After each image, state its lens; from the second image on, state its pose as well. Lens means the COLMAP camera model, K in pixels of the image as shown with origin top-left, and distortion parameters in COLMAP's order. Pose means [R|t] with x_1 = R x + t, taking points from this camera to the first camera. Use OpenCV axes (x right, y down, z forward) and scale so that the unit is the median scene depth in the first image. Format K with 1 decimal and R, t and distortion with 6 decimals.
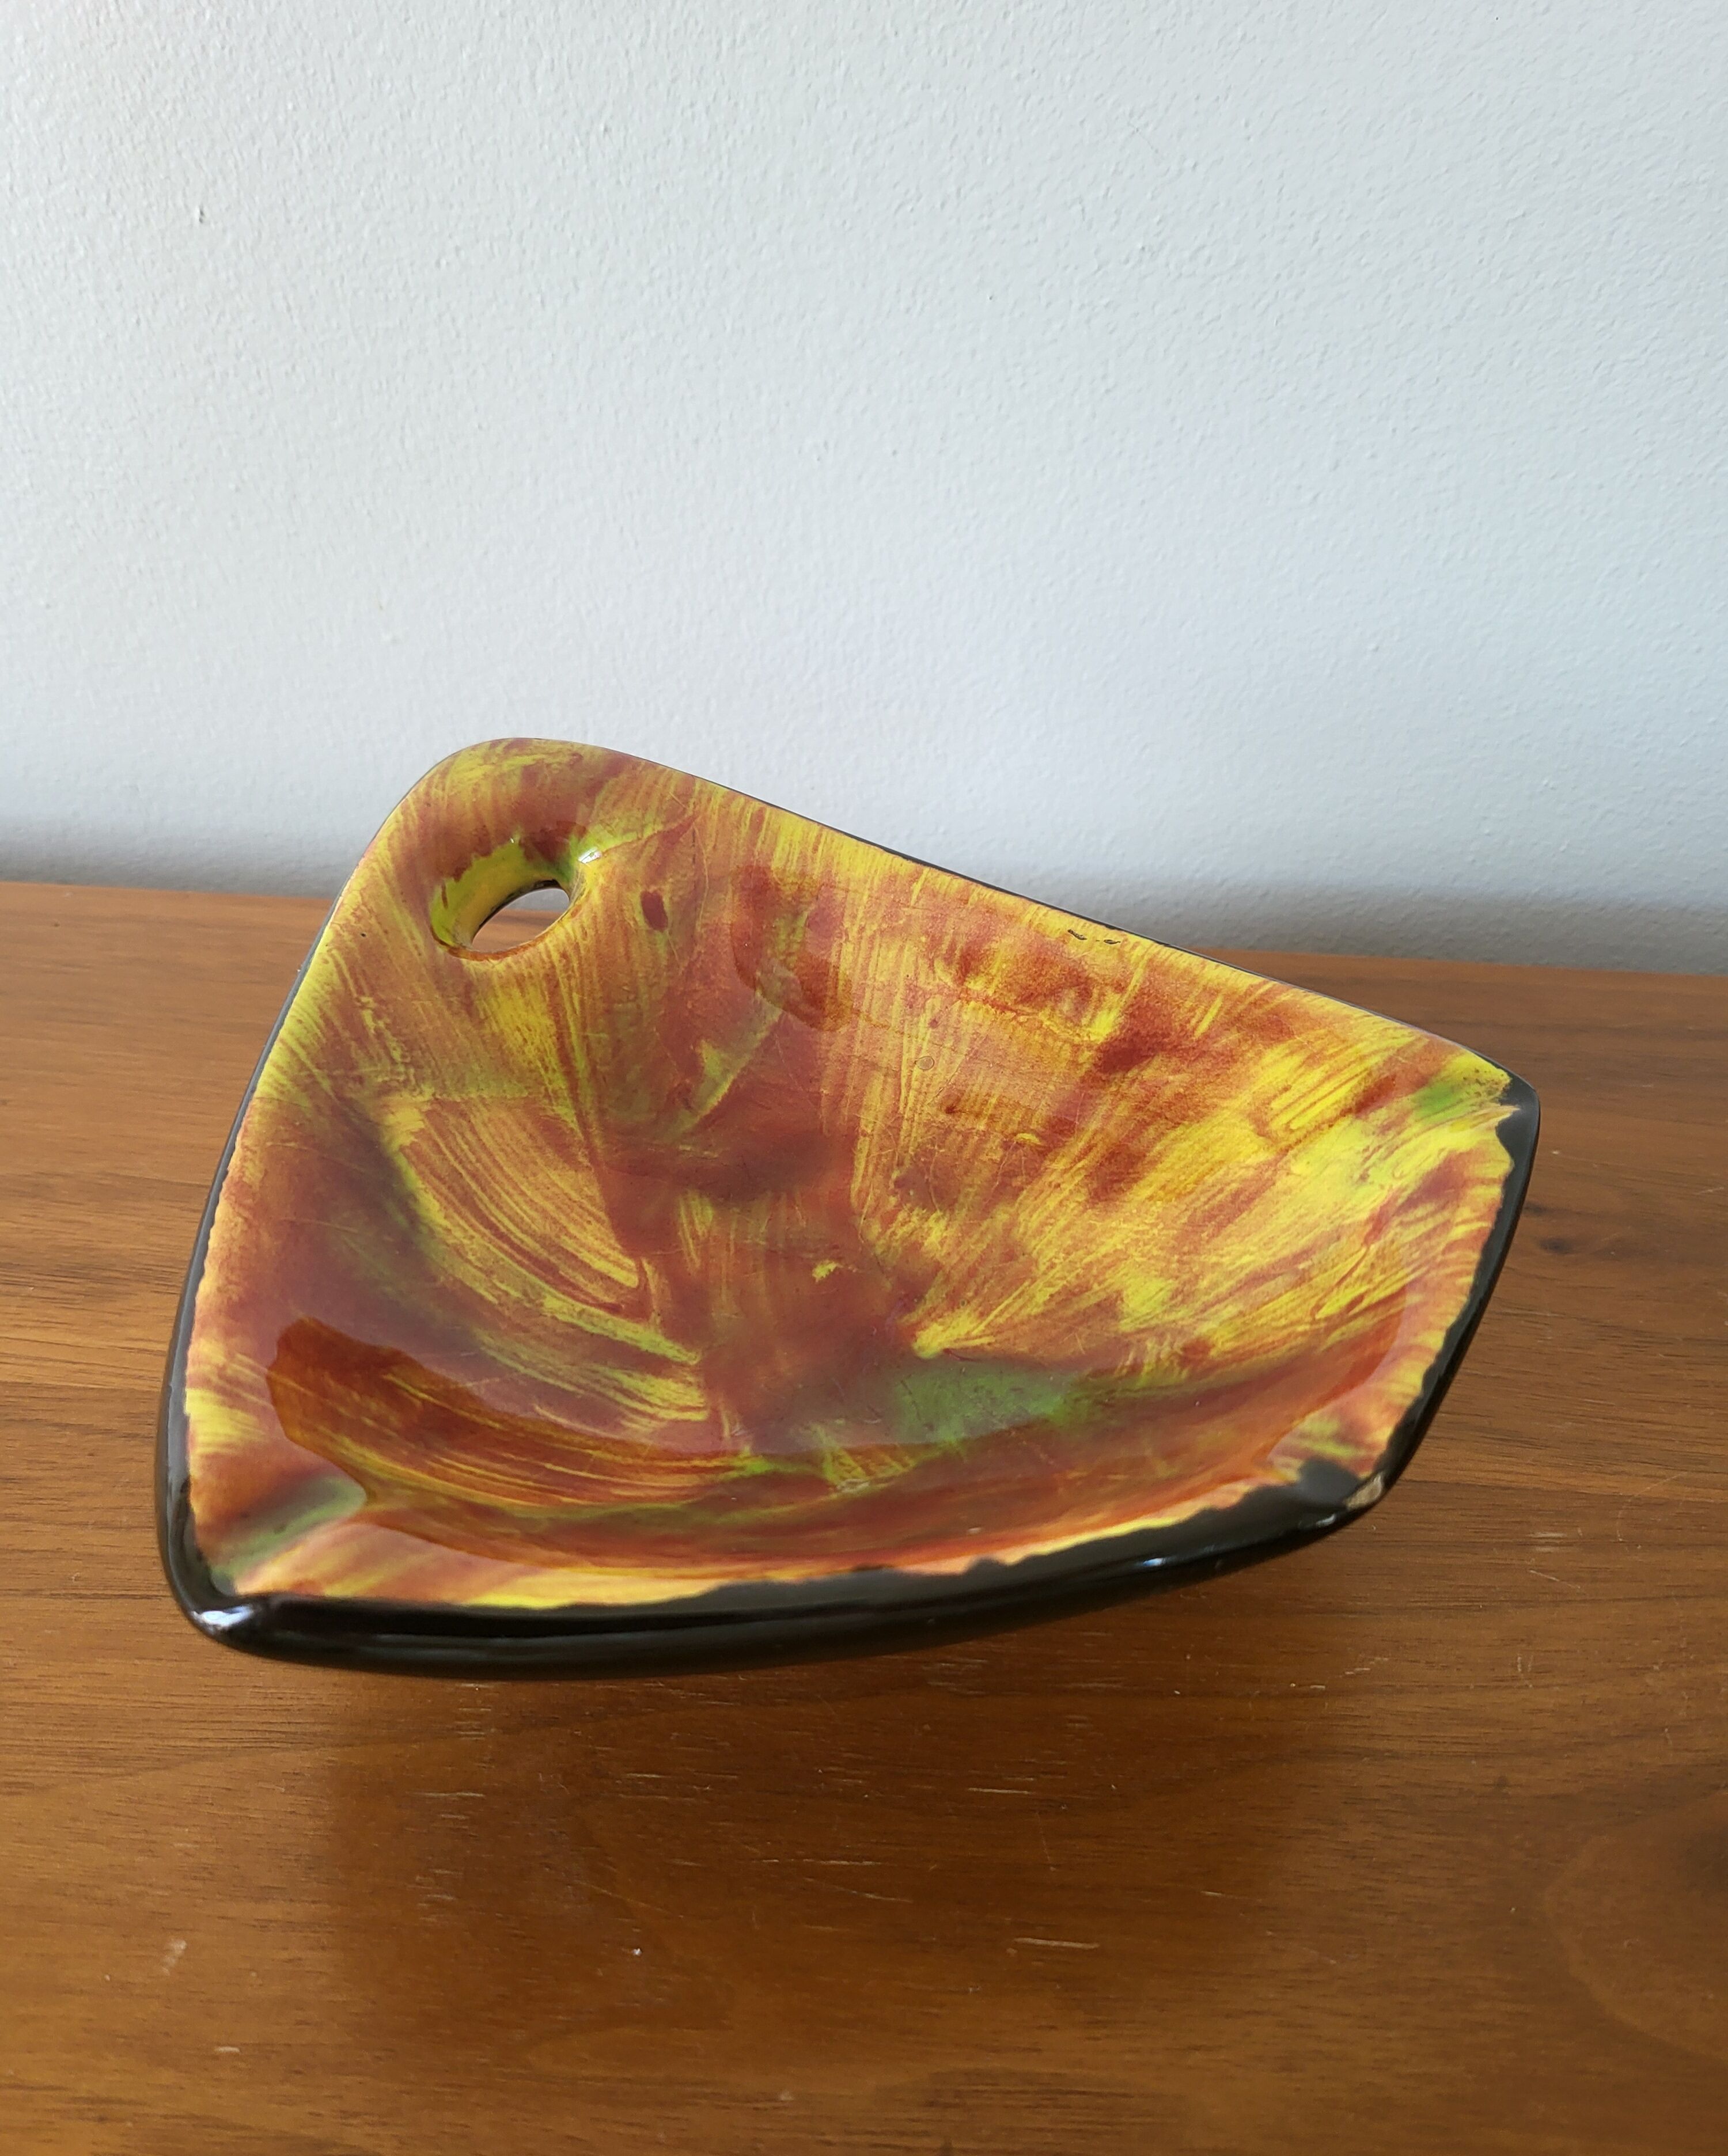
lens RADIAL K [[1706.5, 0, 838.4], [0, 1706.5, 1097.5], [0, 0, 1]] dist [0.010977, -0.022005]
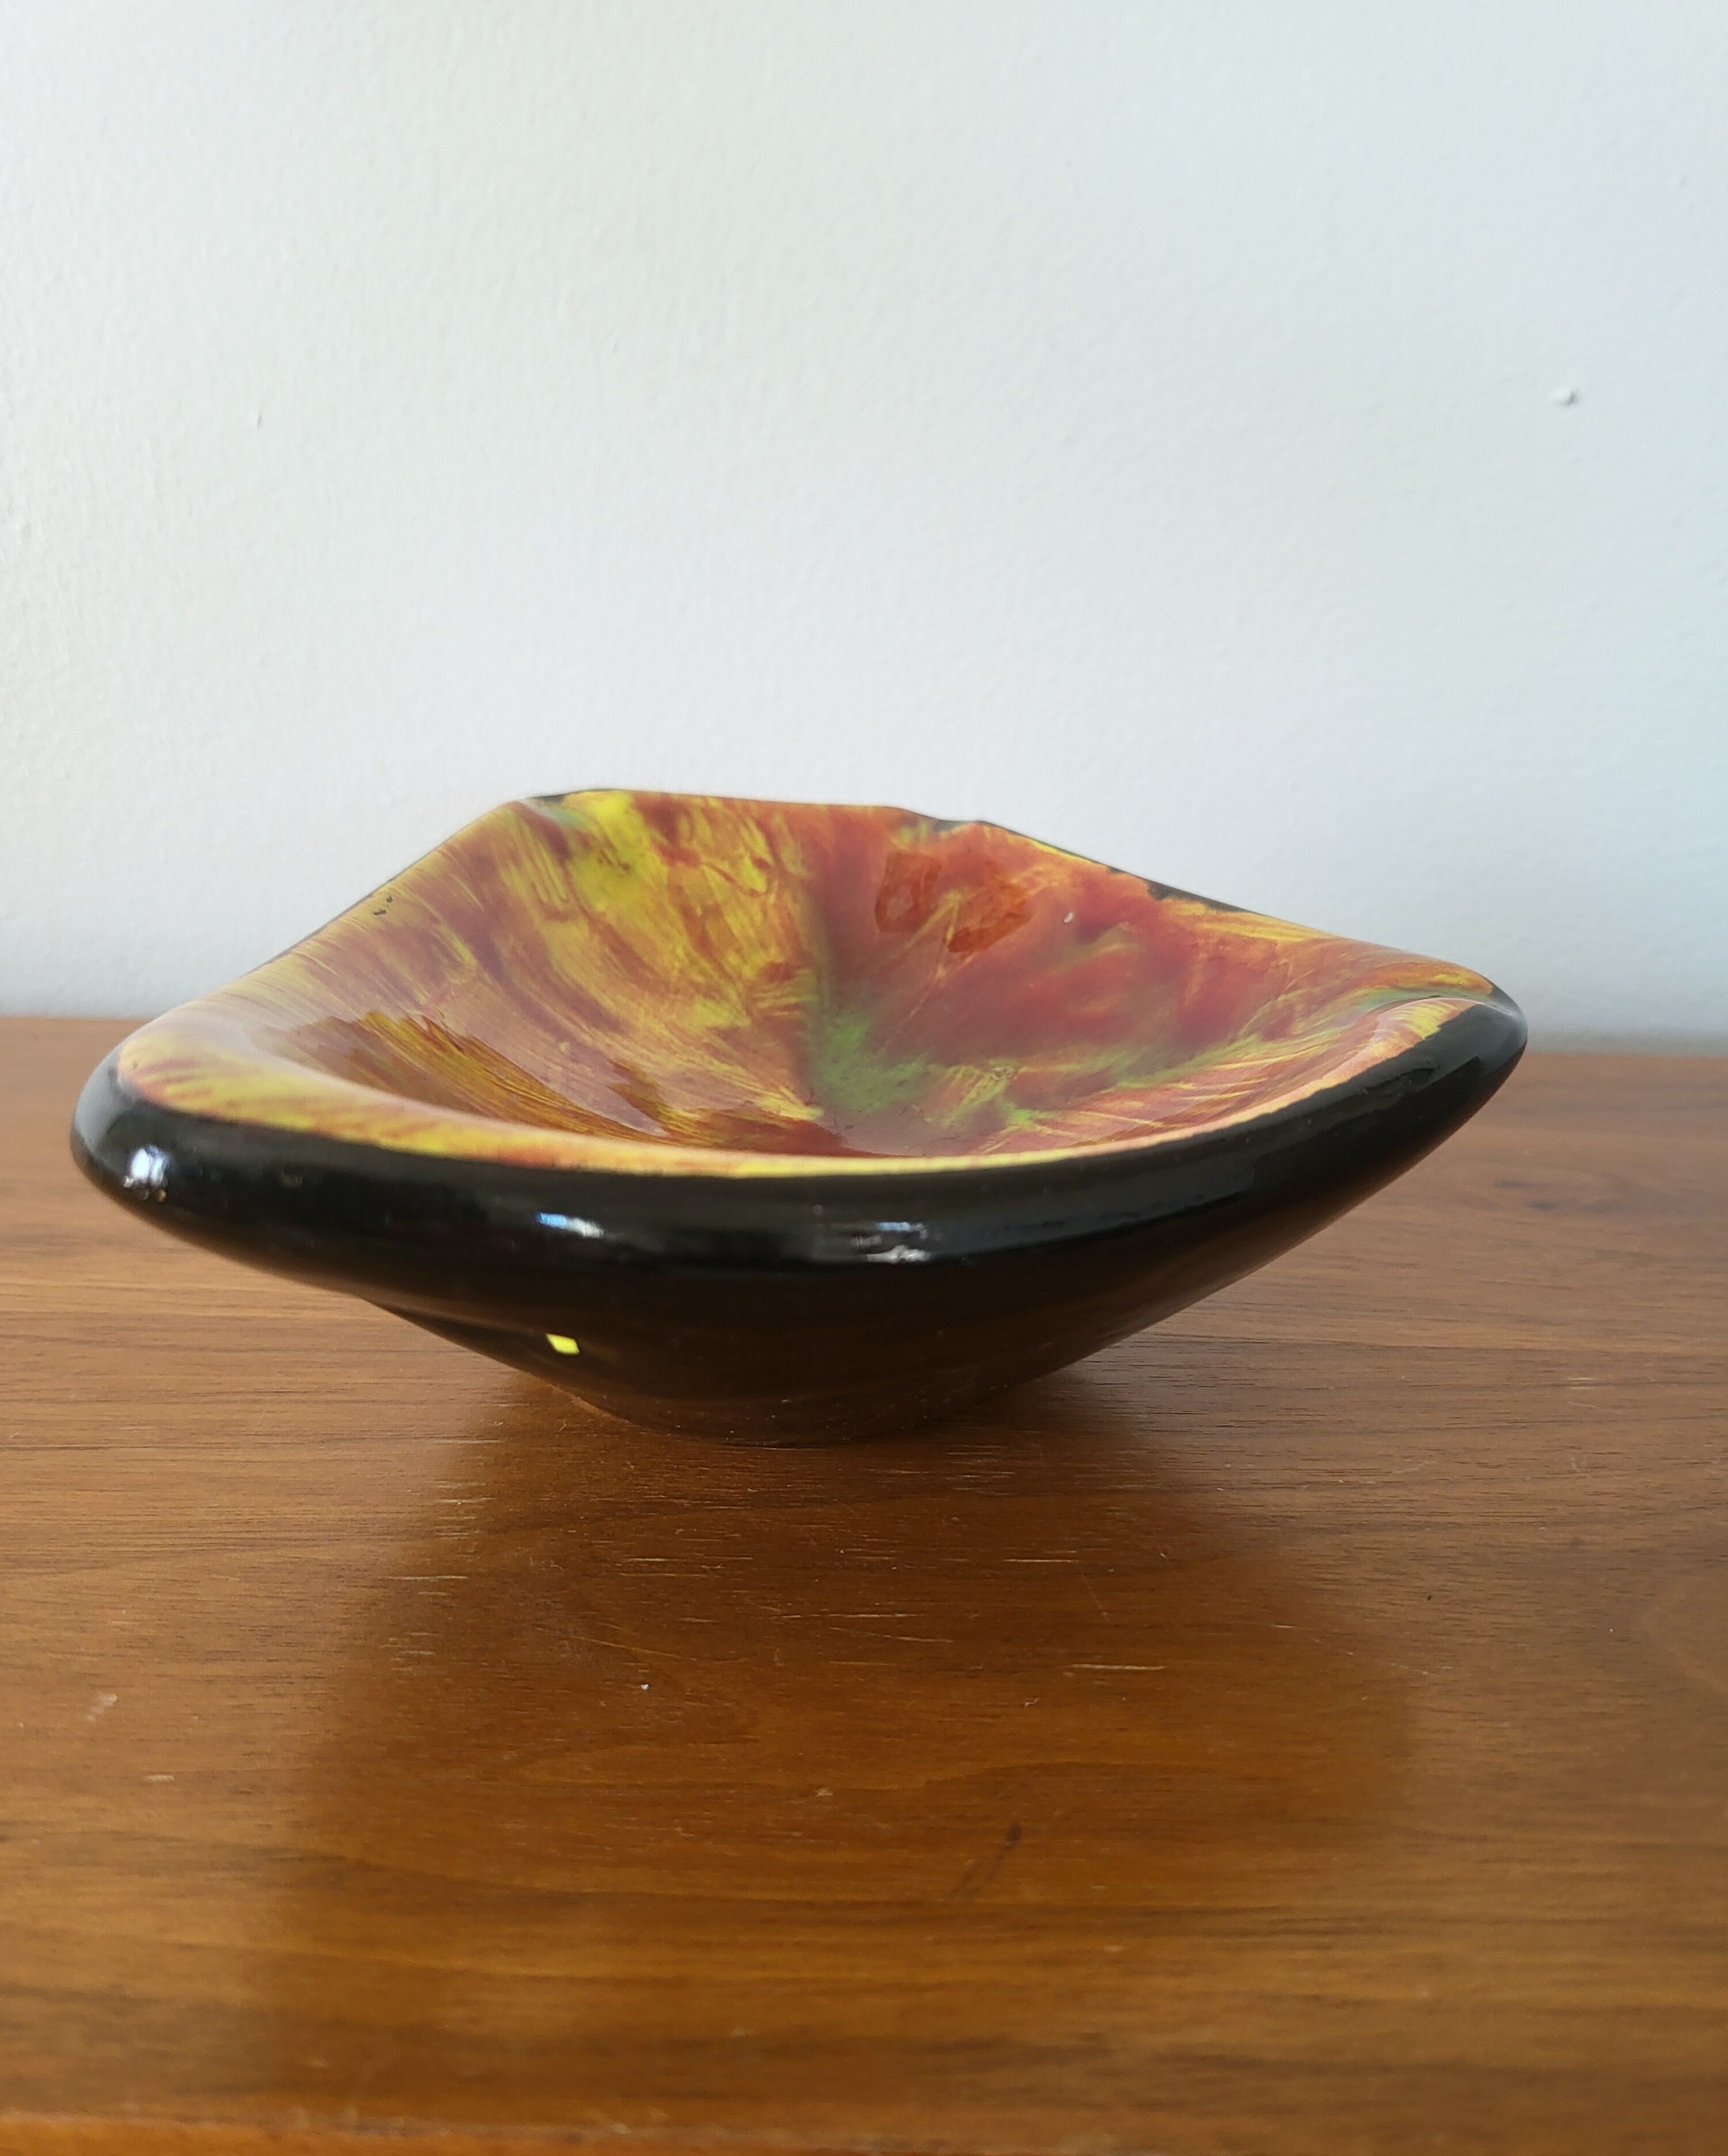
lens RADIAL K [[1706.7, 0, 864.0], [0, 1706.7, 1078.0], [0, 0, 1]] dist [-0.000464, -0.002444]
pose [[0.998275, -0.008222, 0.058129, -0.043544], [0.027535, 0.940060, -0.339897, 0.407723], [-0.051850, 0.340911, 0.938665, 0.055154]]
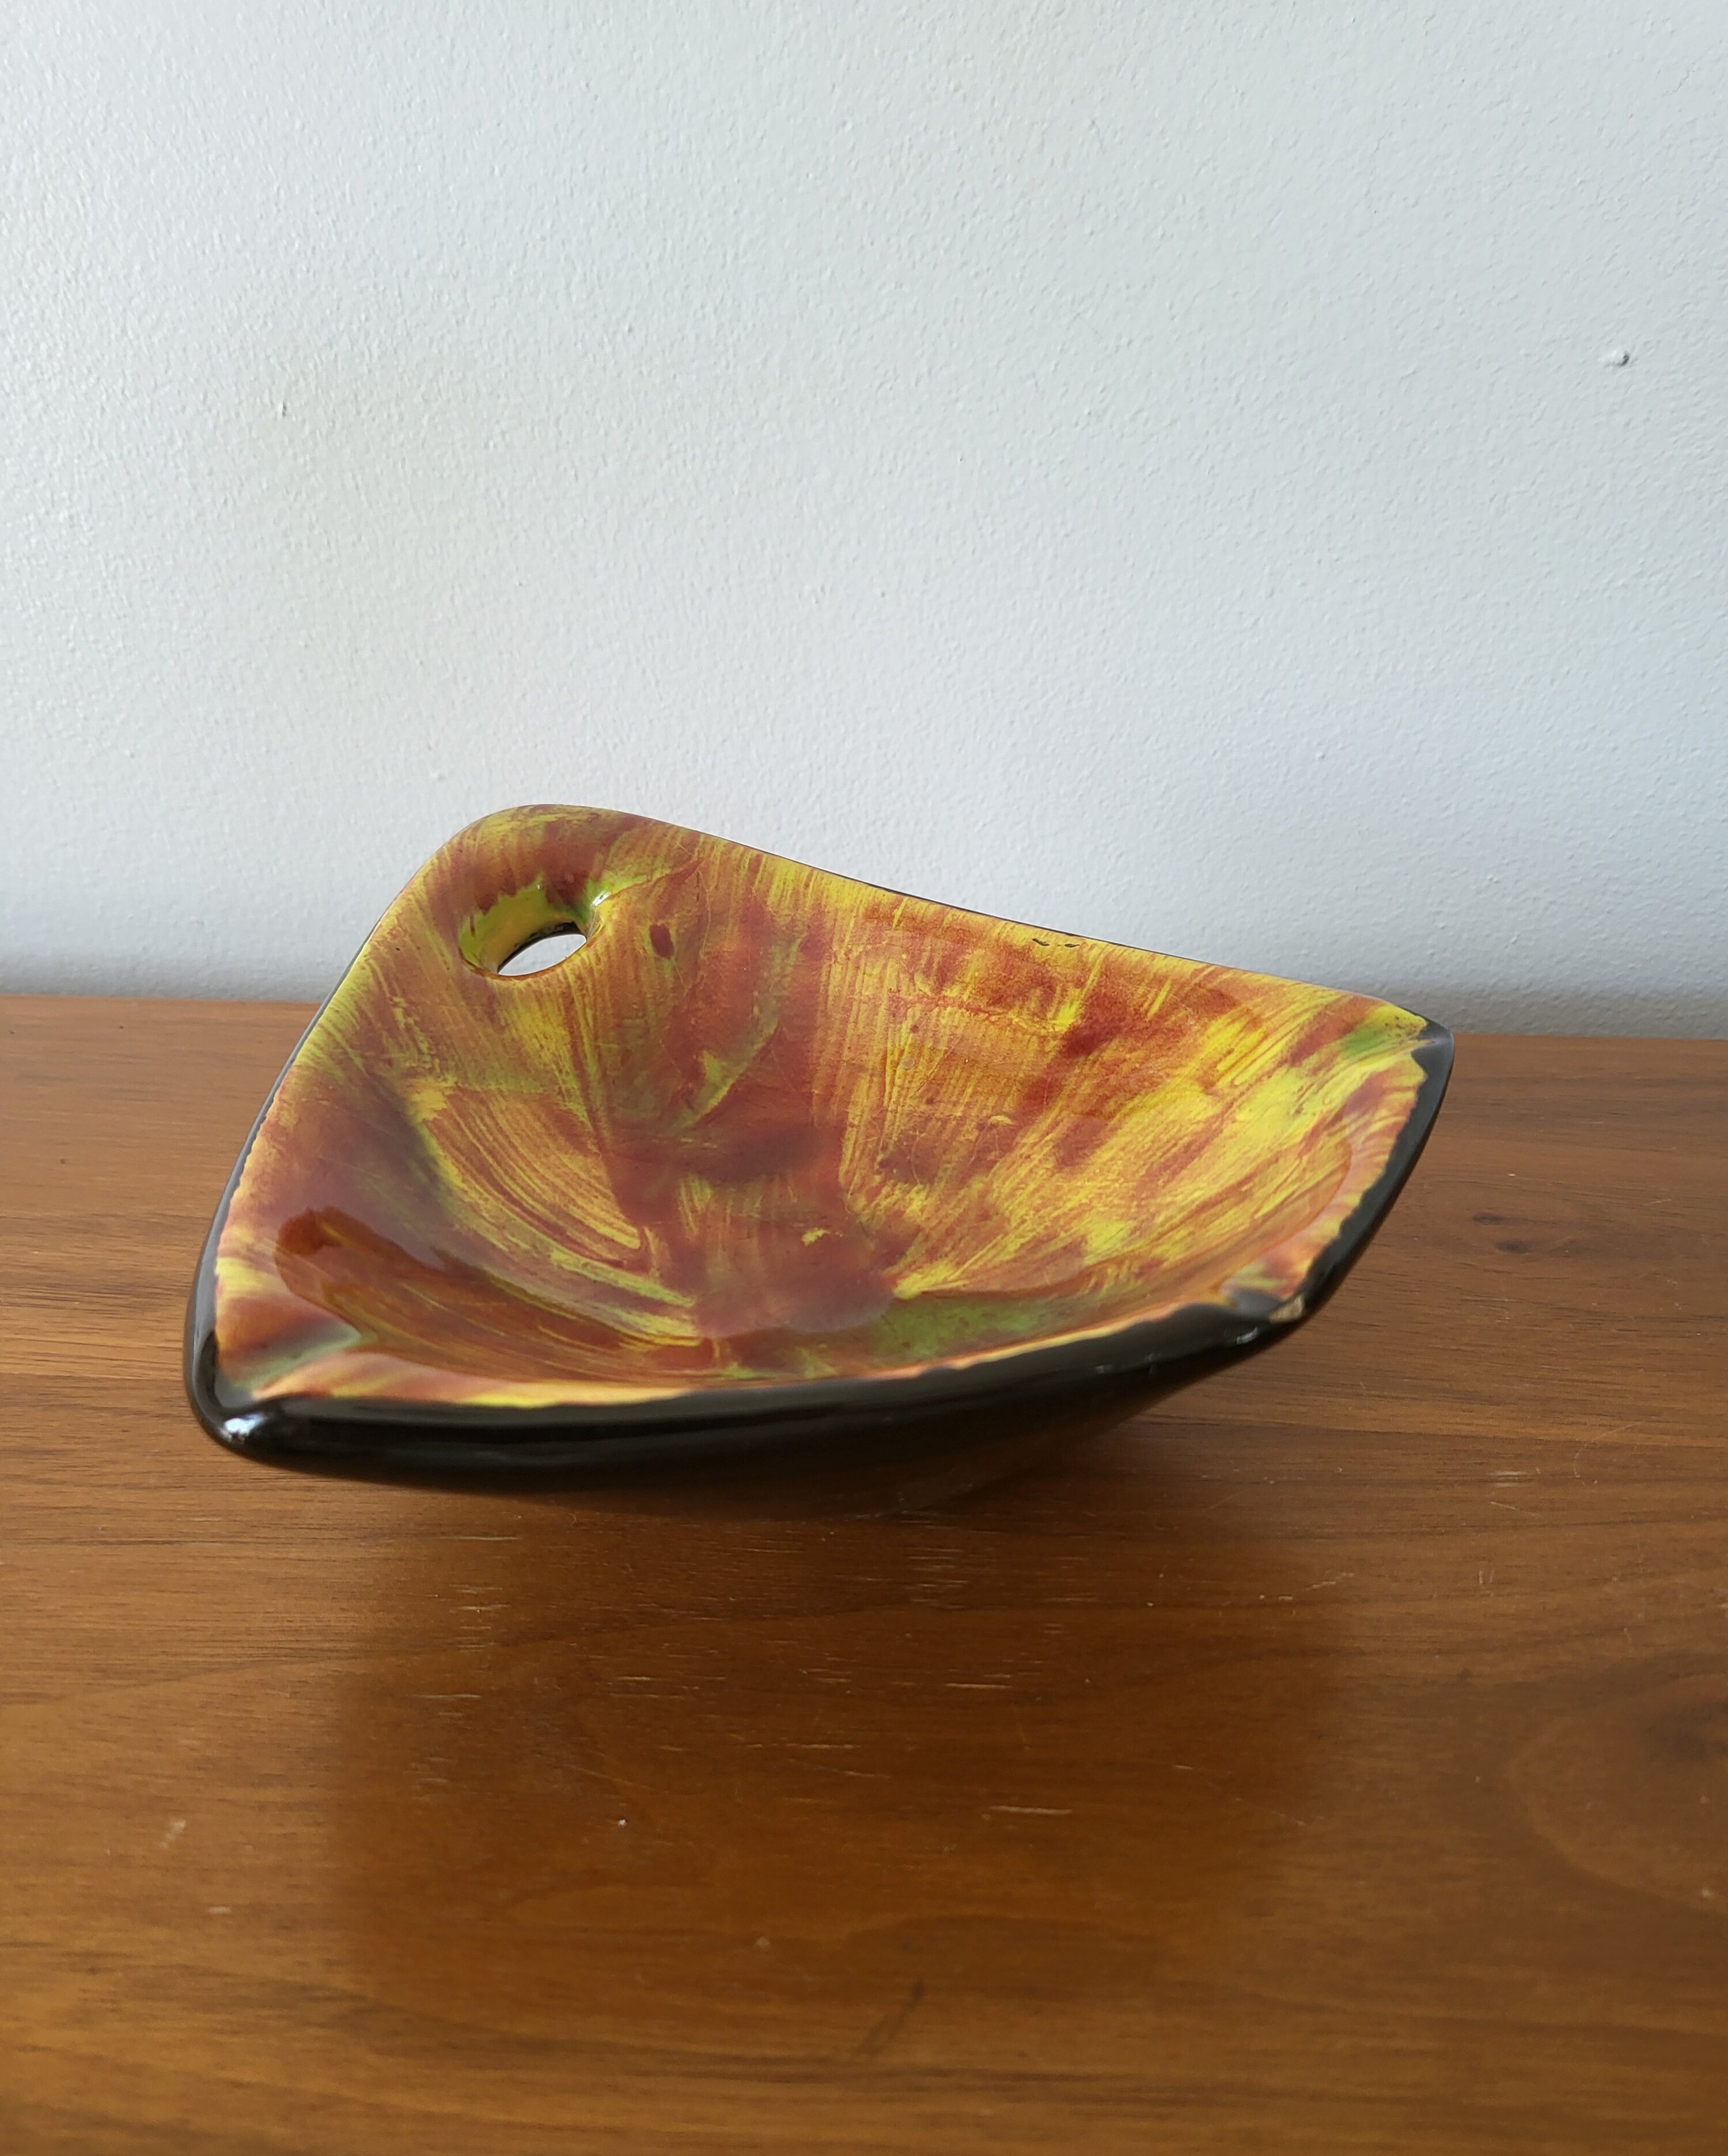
lens RADIAL K [[1695.1, 0, 864.0], [0, 1695.1, 1078.0], [0, 0, 1]] dist [0.009529, -0.001701]
pose [[0.999761, -0.017982, -0.012437, 0.038992], [0.015389, 0.982816, -0.183945, 0.200723], [0.015531, 0.183710, 0.982858, -0.069229]]
